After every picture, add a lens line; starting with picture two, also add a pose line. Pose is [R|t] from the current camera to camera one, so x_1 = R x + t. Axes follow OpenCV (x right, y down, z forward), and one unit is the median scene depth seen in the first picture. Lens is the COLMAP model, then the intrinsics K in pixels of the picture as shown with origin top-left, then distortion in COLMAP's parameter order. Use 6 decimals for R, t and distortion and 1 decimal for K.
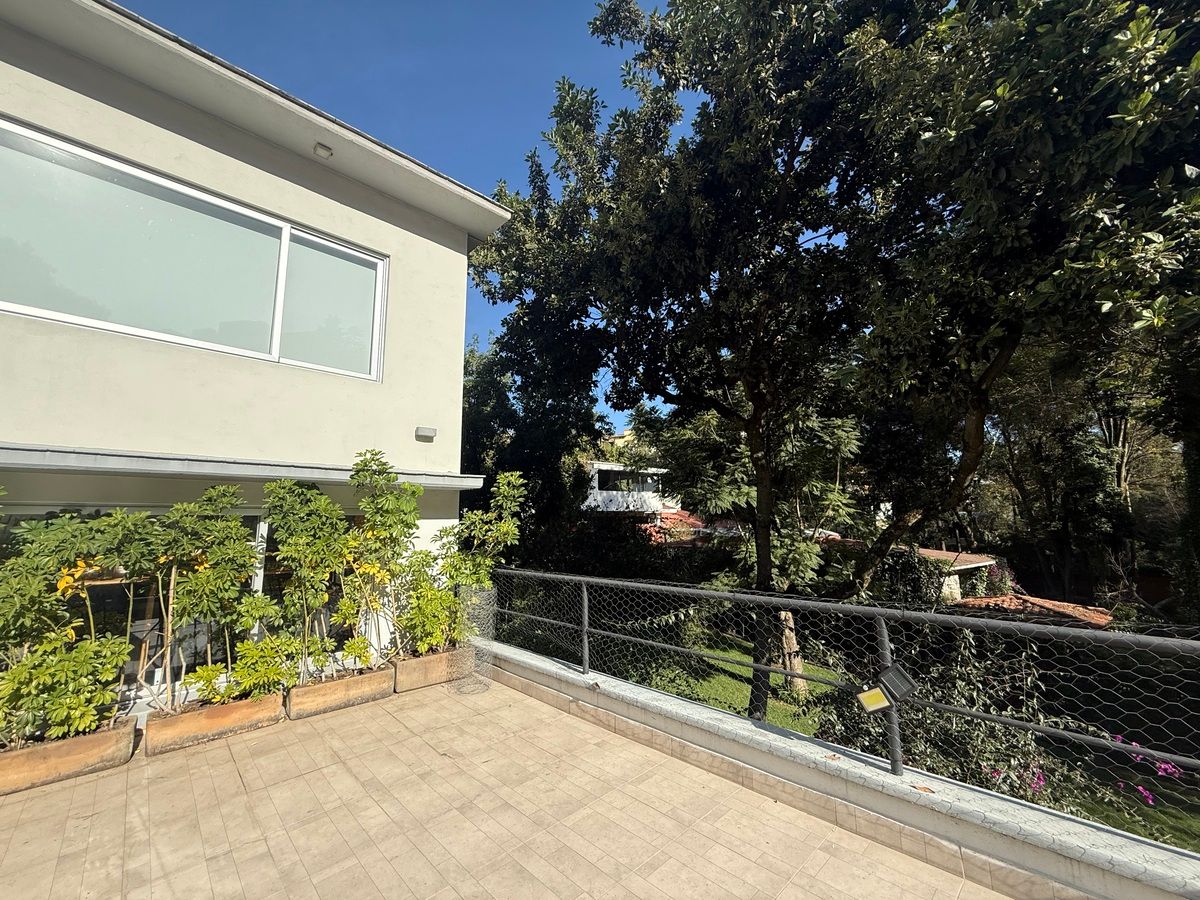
lens RADIAL K [[477.7, 0, 597.2], [0, 477.7, 449.2], [0, 0, 1]] dist [0.001036, 0.000057]
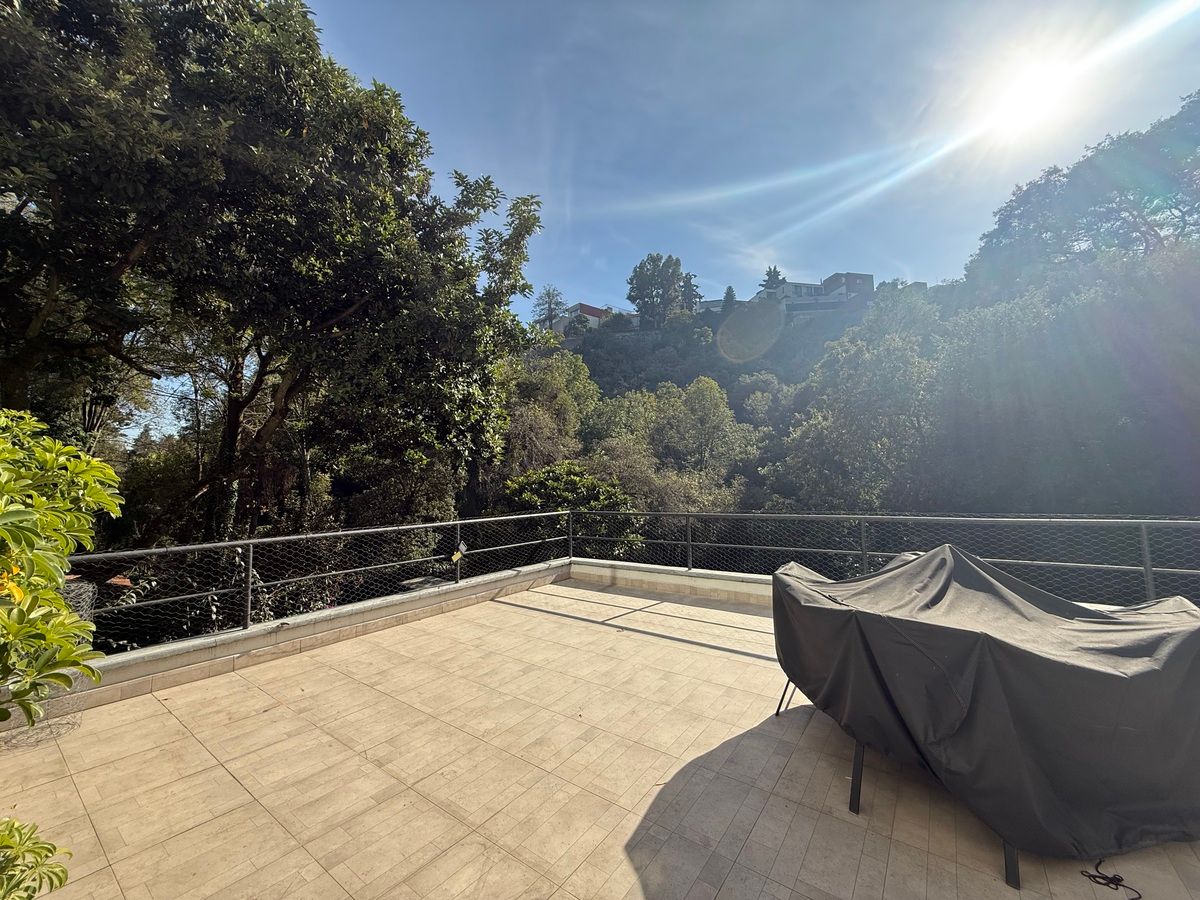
lens RADIAL K [[477.7, 0, 597.2], [0, 477.7, 449.2], [0, 0, 1]] dist [0.001036, 0.000057]
pose [[-0.189130, 0.094688, 0.977376, -1.719345], [-0.131863, 0.983876, -0.120834, 0.132477], [-0.973058, -0.151733, -0.173594, 0.650256]]
